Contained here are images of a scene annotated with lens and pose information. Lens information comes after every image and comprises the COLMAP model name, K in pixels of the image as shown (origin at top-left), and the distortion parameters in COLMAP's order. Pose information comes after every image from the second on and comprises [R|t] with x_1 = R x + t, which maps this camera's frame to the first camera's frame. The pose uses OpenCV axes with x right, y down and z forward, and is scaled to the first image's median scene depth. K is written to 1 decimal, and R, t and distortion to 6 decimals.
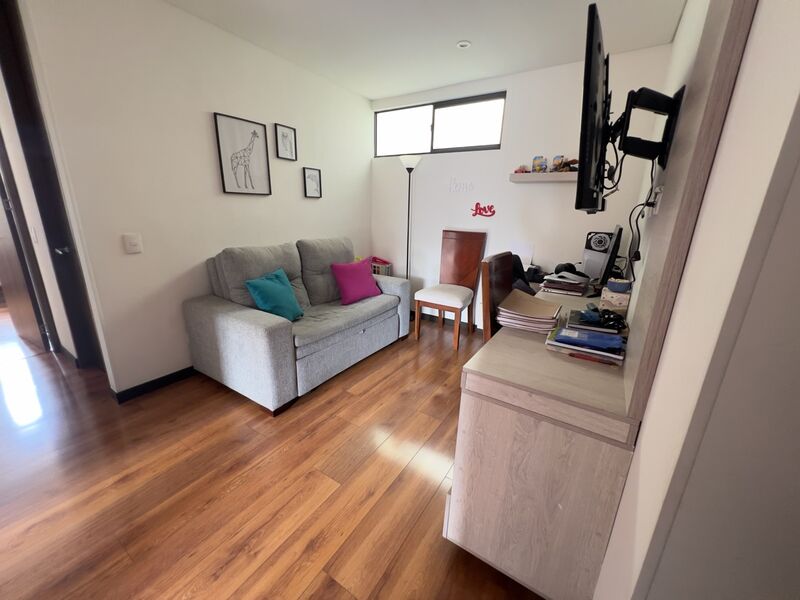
lens RADIAL K [[320.1, 0, 400.0], [0, 320.1, 300.0], [0, 0, 1]] dist [-0.000074, 0.000270]
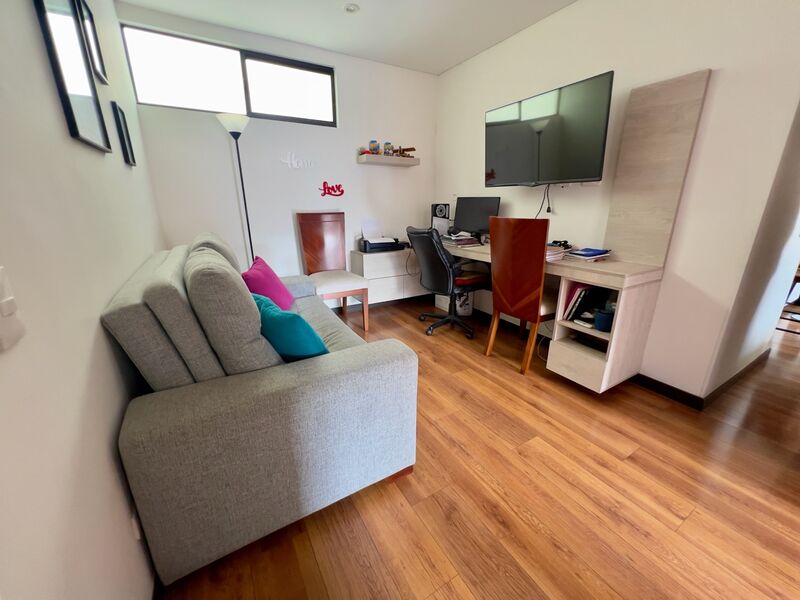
lens RADIAL K [[318.7, 0, 400.7], [0, 318.7, 297.6], [0, 0, 1]] dist [0.000321, 0.000577]
pose [[0.444276, -0.287775, 0.848413, -1.048916], [0.259727, 0.947708, 0.185447, -0.173455], [-0.857415, 0.137966, 0.495787, 0.705608]]
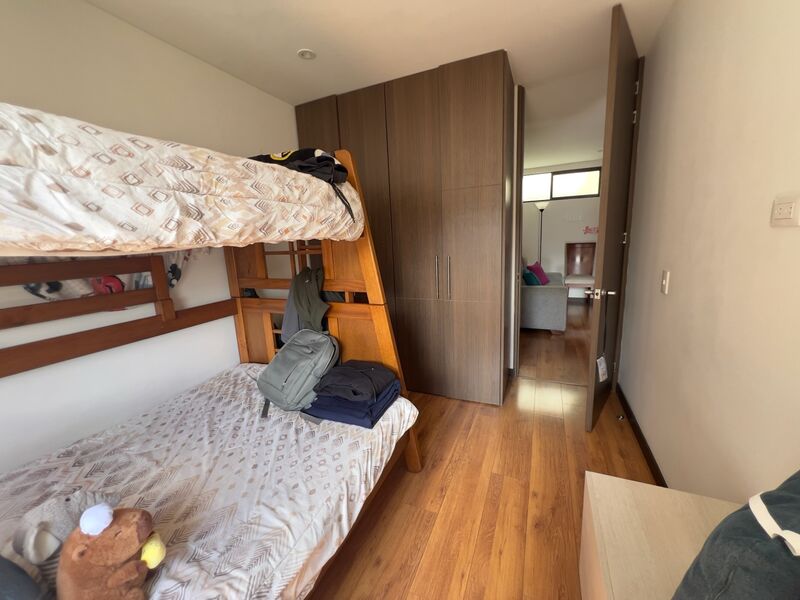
lens RADIAL K [[321.6, 0, 400.0], [0, 321.6, 300.0], [0, 0, 1]] dist [0.000666, 0.000099]
pose [[0.986233, -0.101599, 0.130469, -1.915973], [0.112305, 0.990648, -0.077484, 0.212929], [-0.121376, 0.091070, 0.988420, -1.064730]]
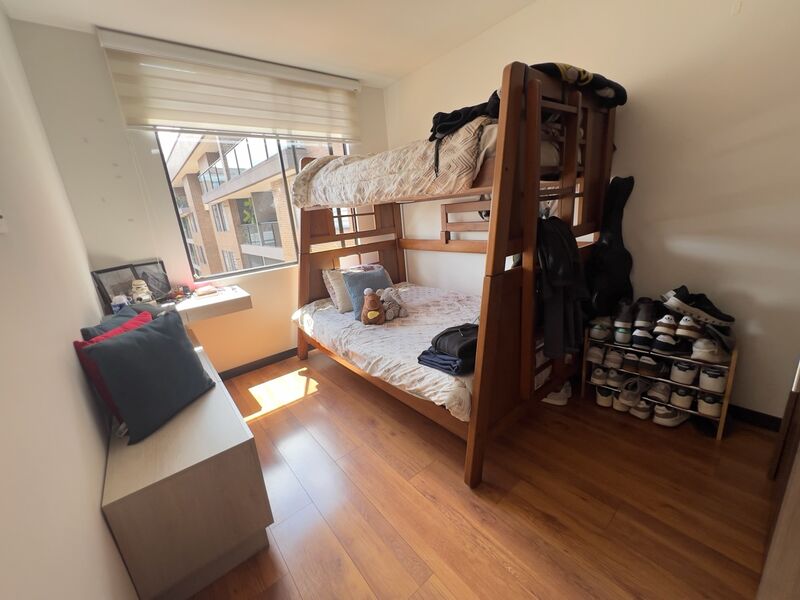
lens RADIAL K [[321.6, 0, 400.0], [0, 321.6, 300.0], [0, 0, 1]] dist [0.000666, 0.000099]
pose [[-0.314511, 0.253190, -0.914865, -0.323466], [-0.180103, 0.930351, 0.319391, -0.198146], [0.932012, 0.265222, -0.247006, 0.771779]]
